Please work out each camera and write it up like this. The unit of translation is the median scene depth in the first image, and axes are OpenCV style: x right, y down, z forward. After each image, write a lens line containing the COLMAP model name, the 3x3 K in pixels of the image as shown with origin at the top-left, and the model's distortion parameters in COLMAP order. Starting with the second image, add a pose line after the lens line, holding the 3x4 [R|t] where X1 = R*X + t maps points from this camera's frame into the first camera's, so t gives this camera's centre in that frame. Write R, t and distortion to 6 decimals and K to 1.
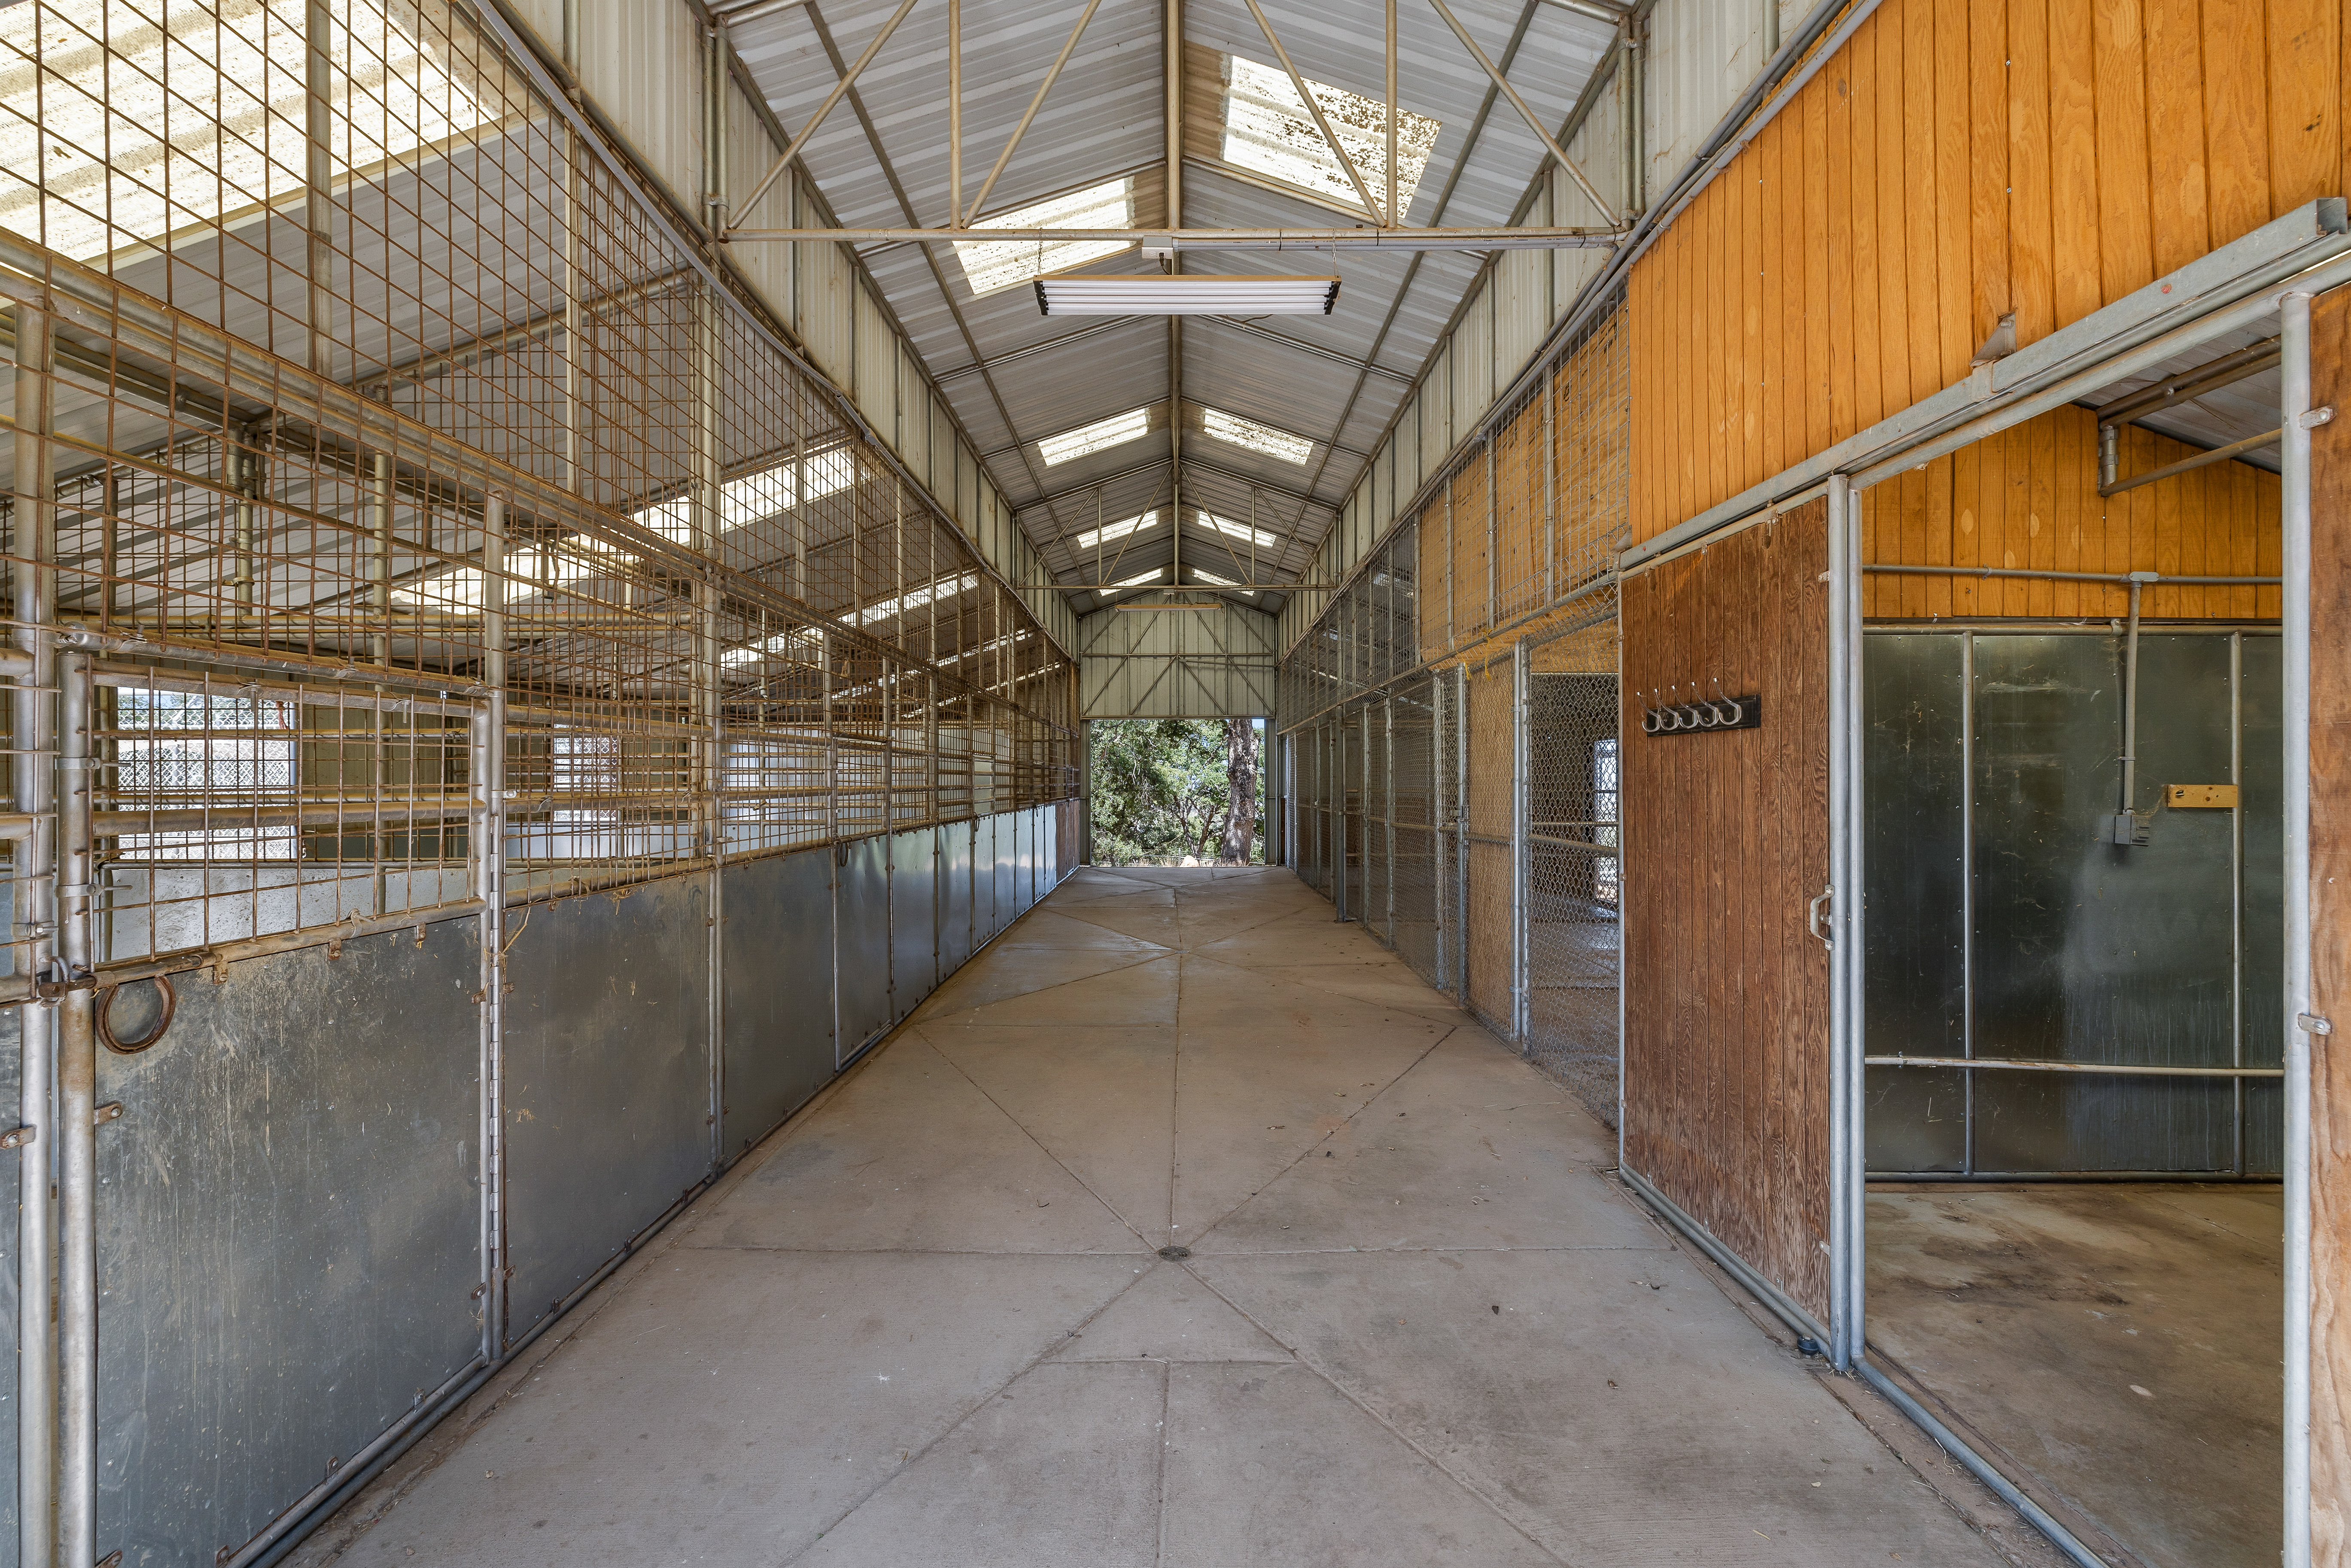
lens RADIAL K [[1004.2, 0, 1177.2], [0, 1004.2, 784.1], [0, 0, 1]] dist [0.001481, 0.000073]
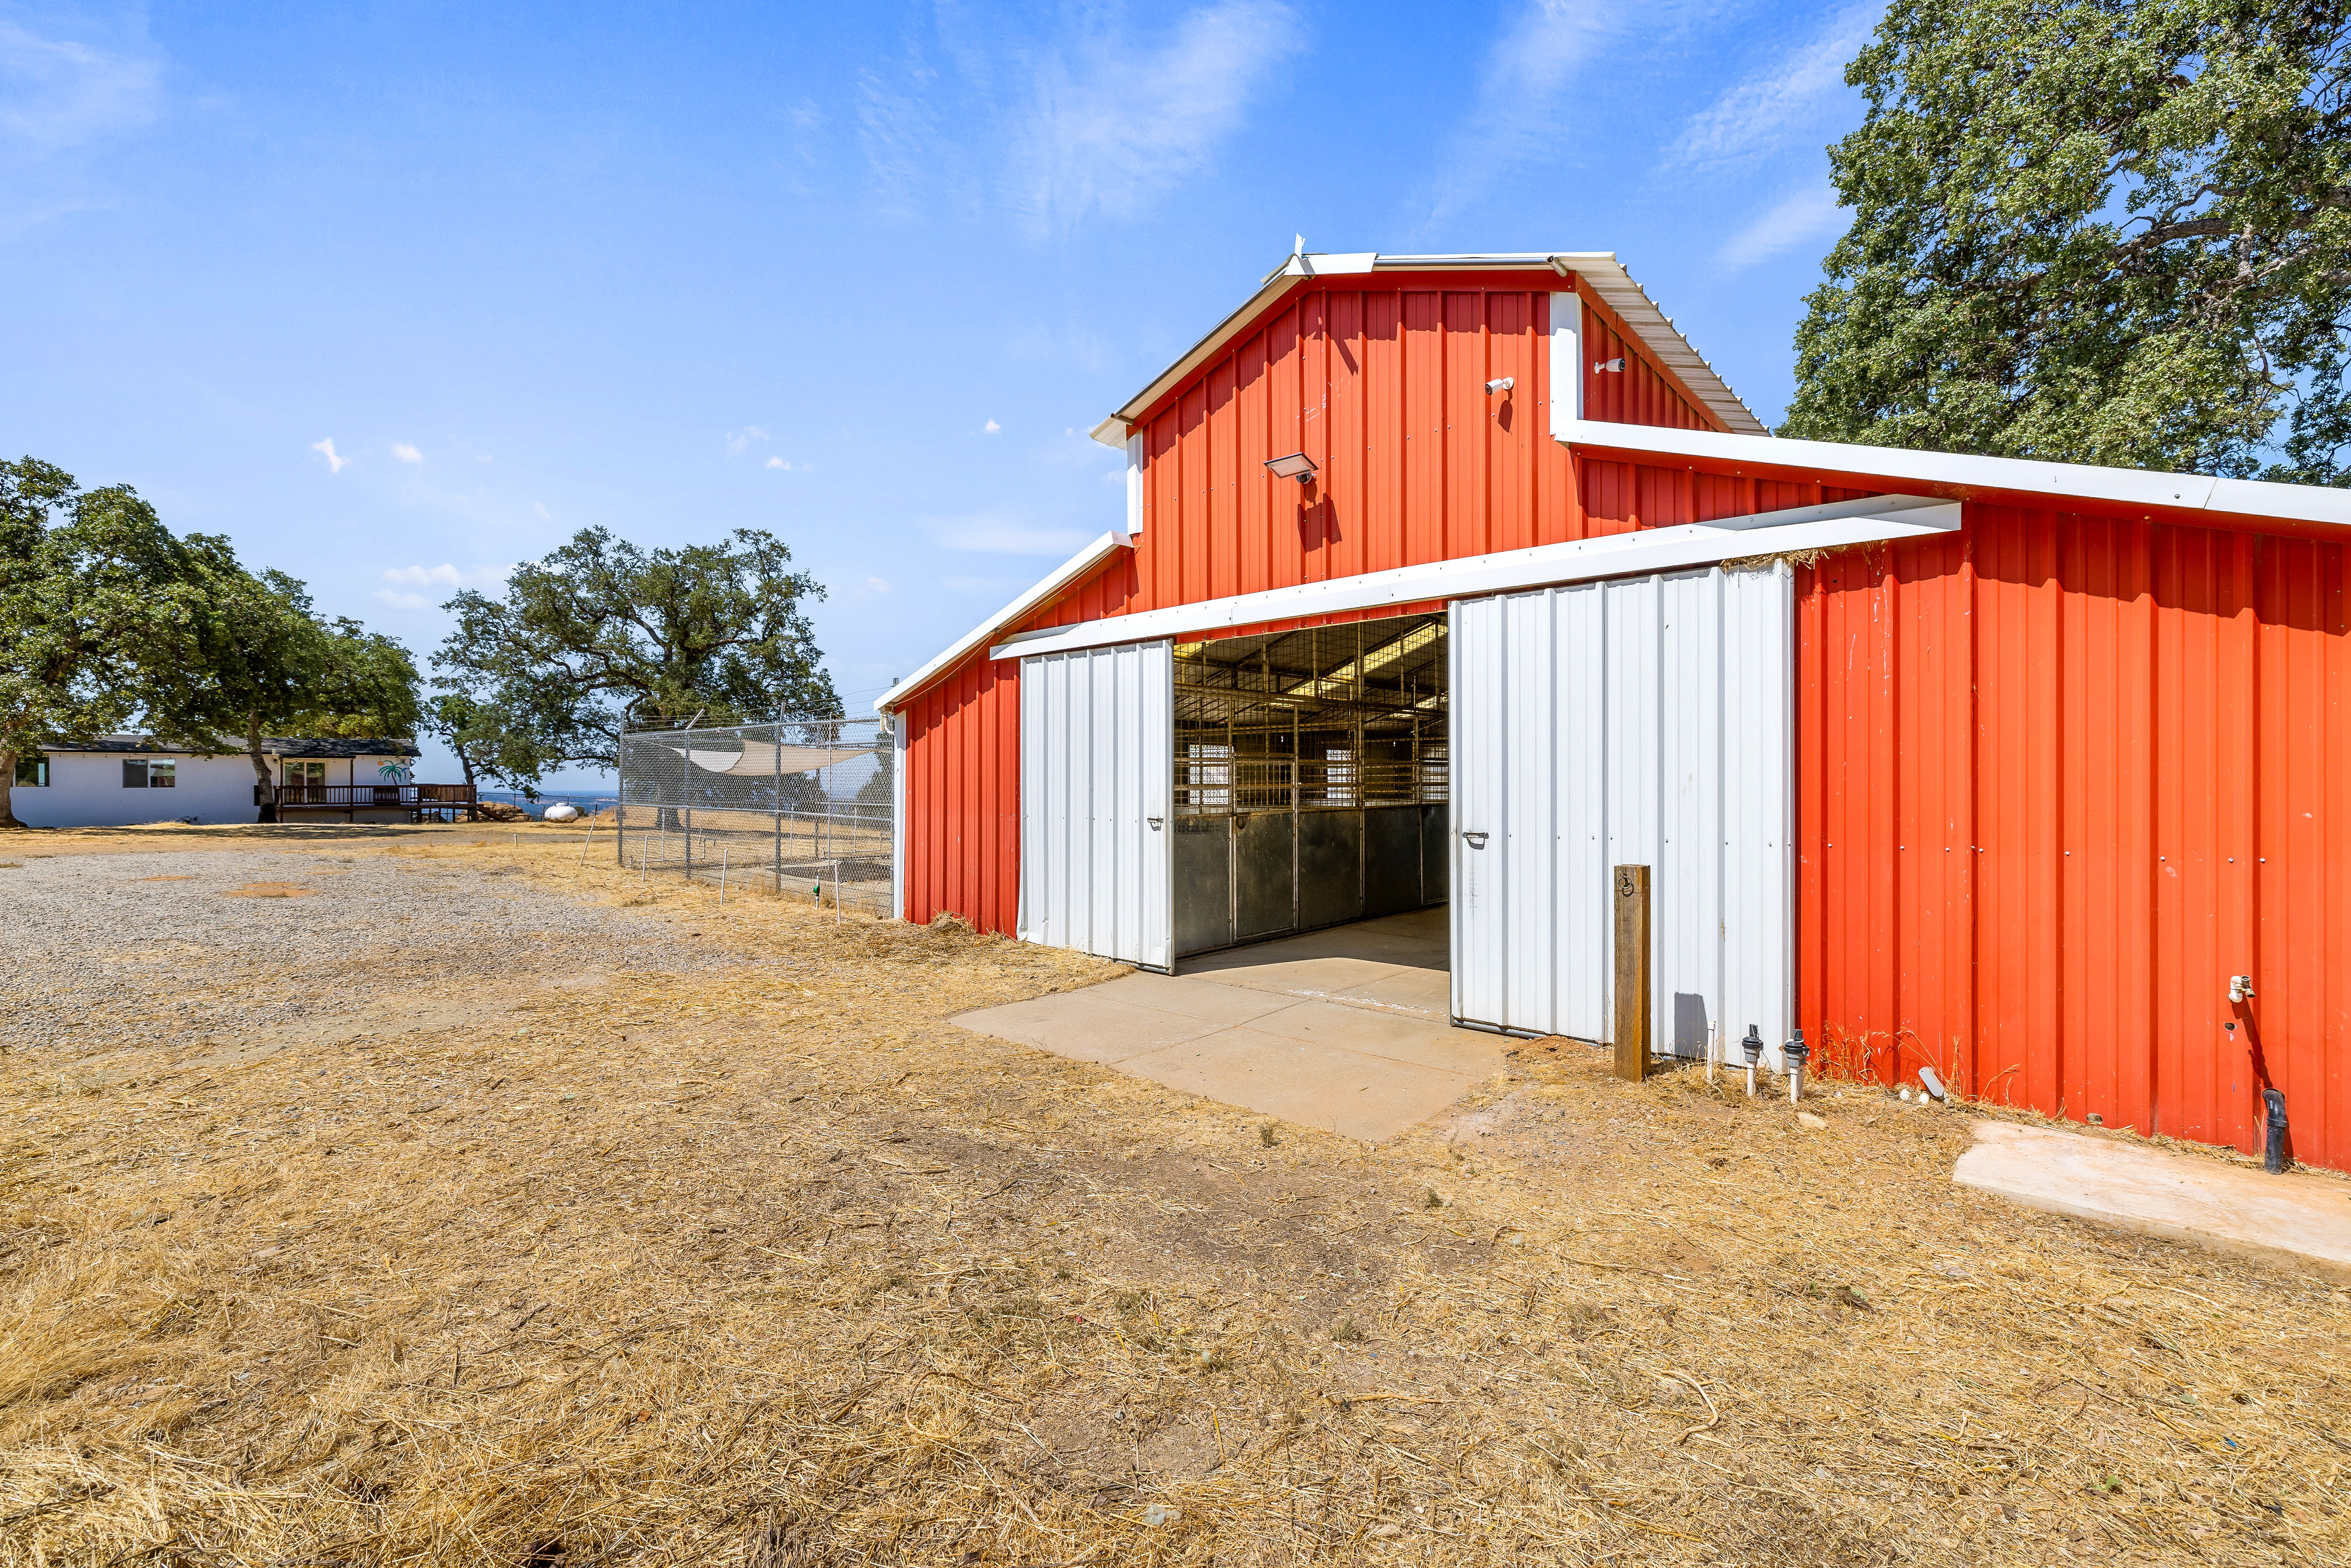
lens RADIAL K [[1004.2, 0, 1175.3], [0, 1004.2, 784.4], [0, 0, 1]] dist [0.001481, 0.000073]
pose [[0.744150, -0.008438, -0.667960, 1.183909], [0.013090, 0.999912, 0.001952, -0.000993], [0.667885, -0.010196, 0.744195, -1.659394]]
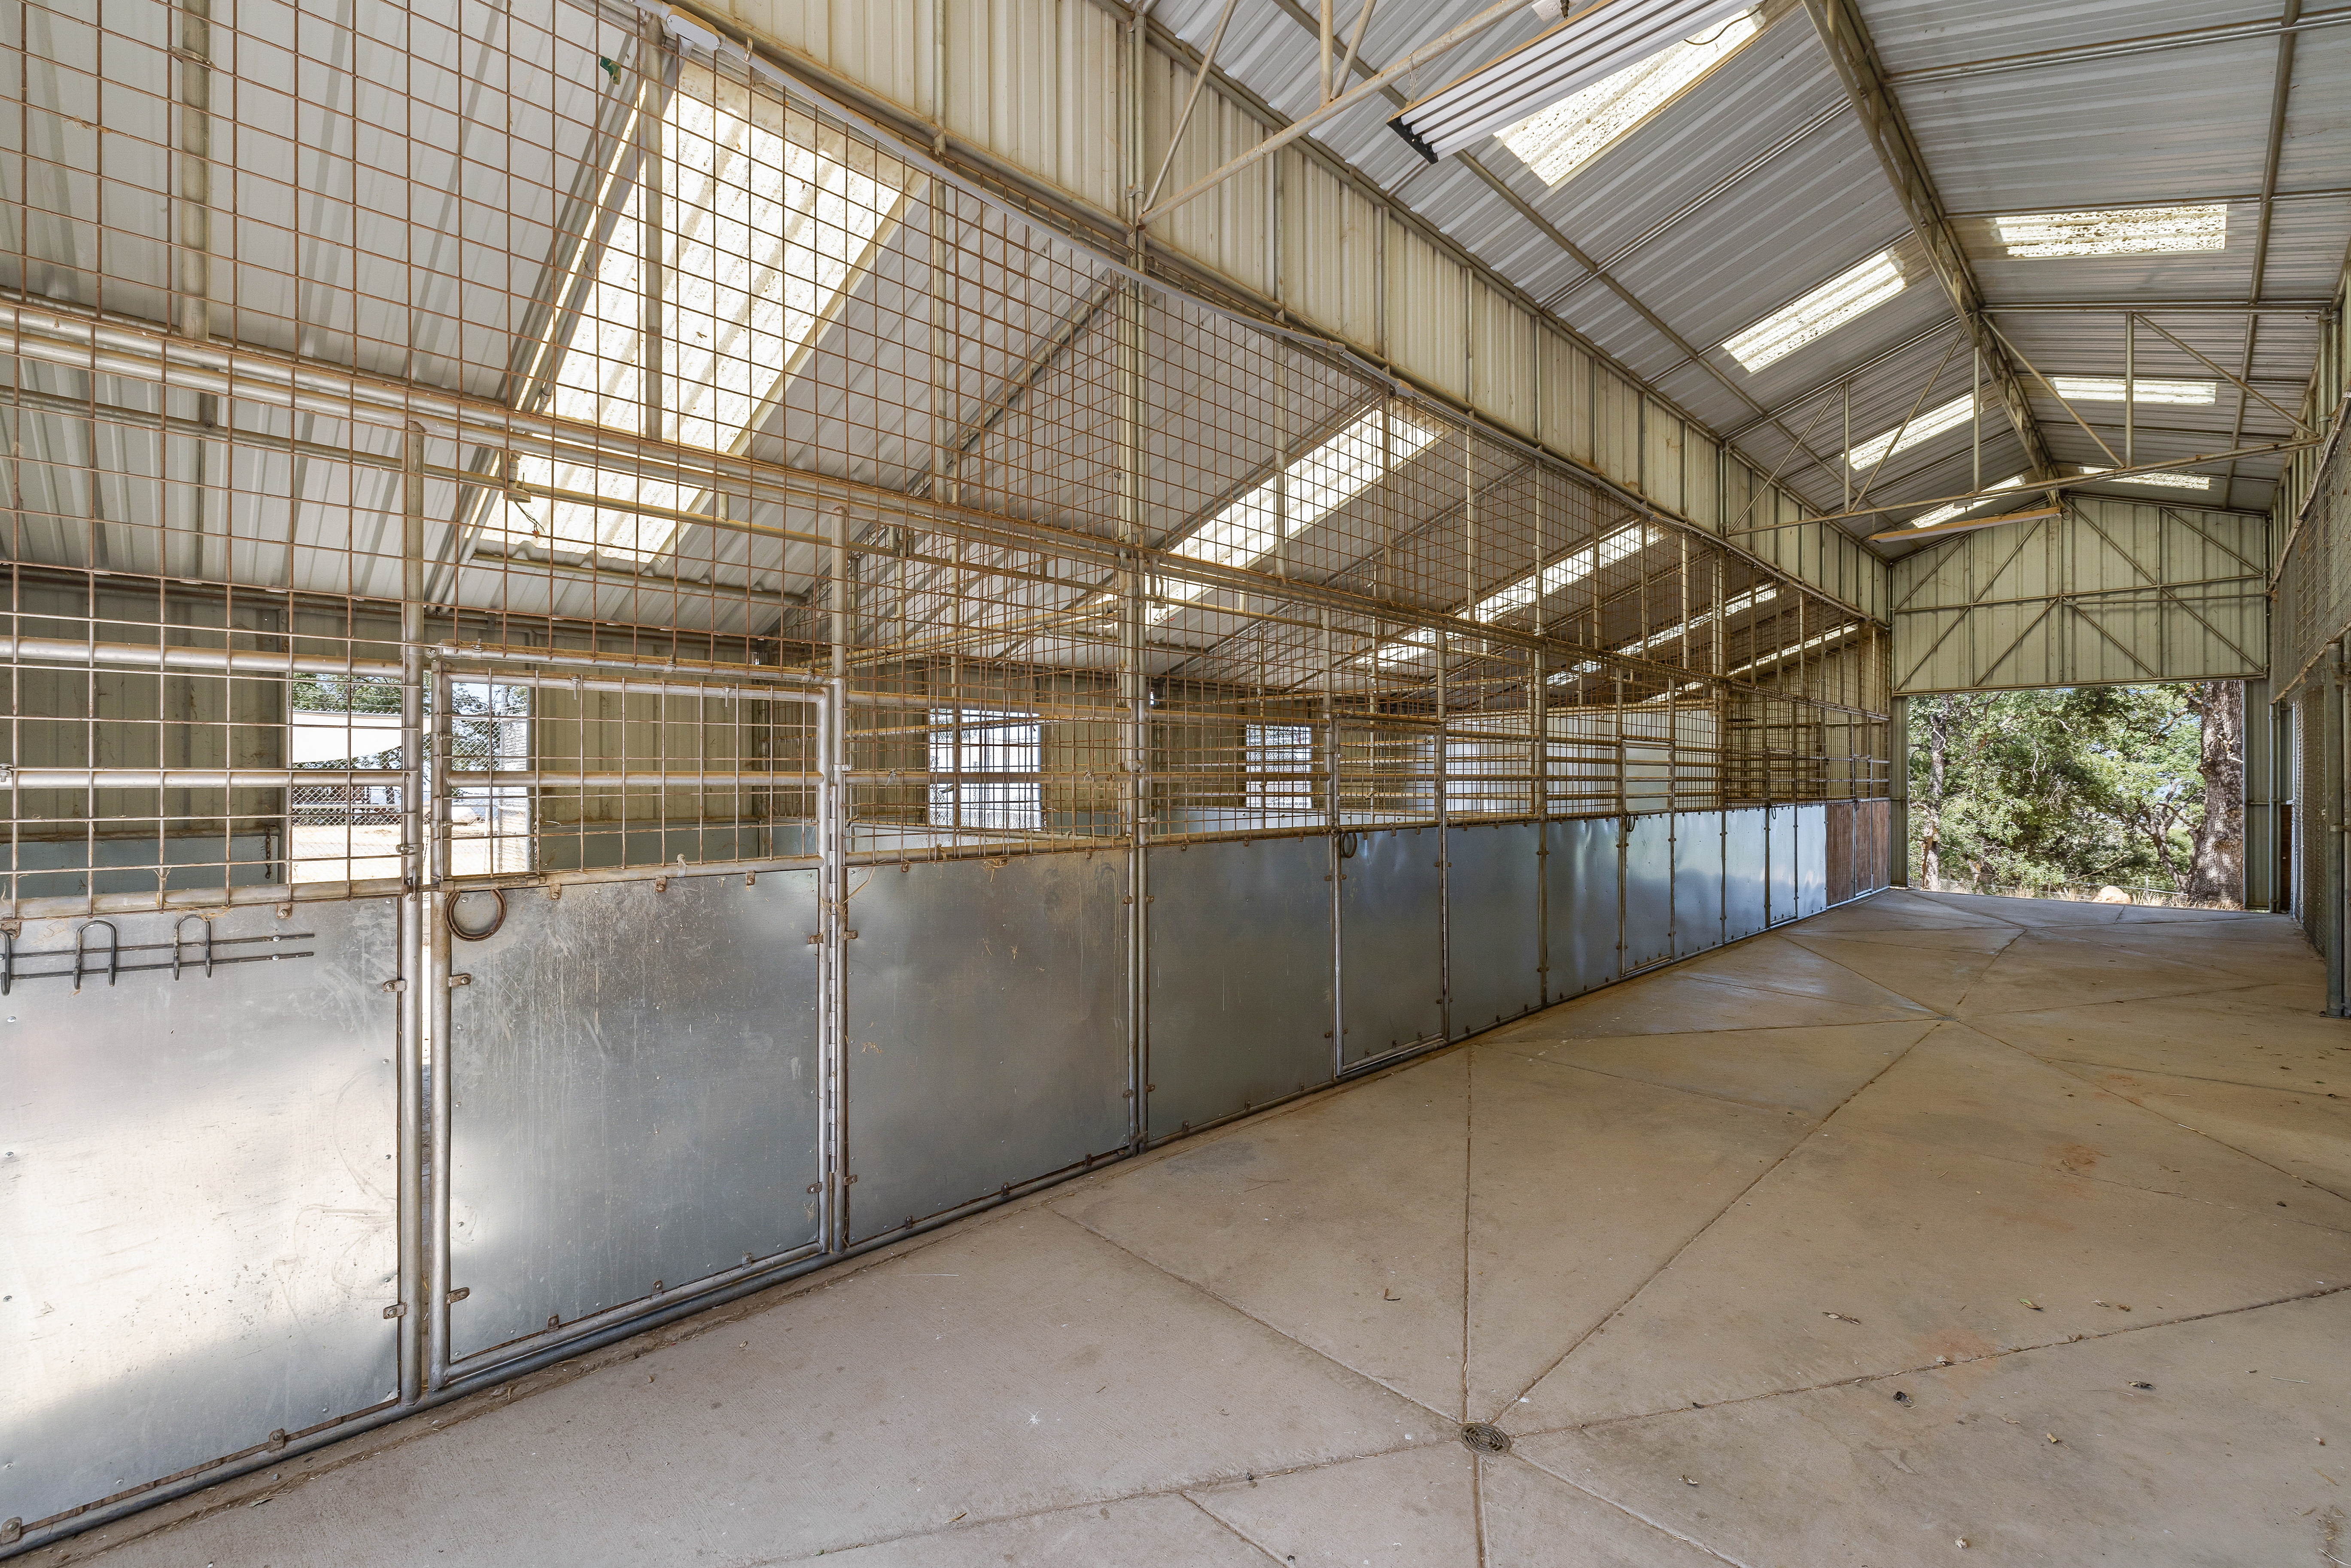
lens RADIAL K [[1004.2, 0, 1170.3], [0, 1004.2, 781.8], [0, 0, 1]] dist [0.001481, 0.000073]
pose [[0.700327, 0.006117, -0.713796, 0.329235], [-0.007024, 0.999974, 0.001678, 0.017012], [0.713788, 0.003839, 0.700351, 0.354354]]
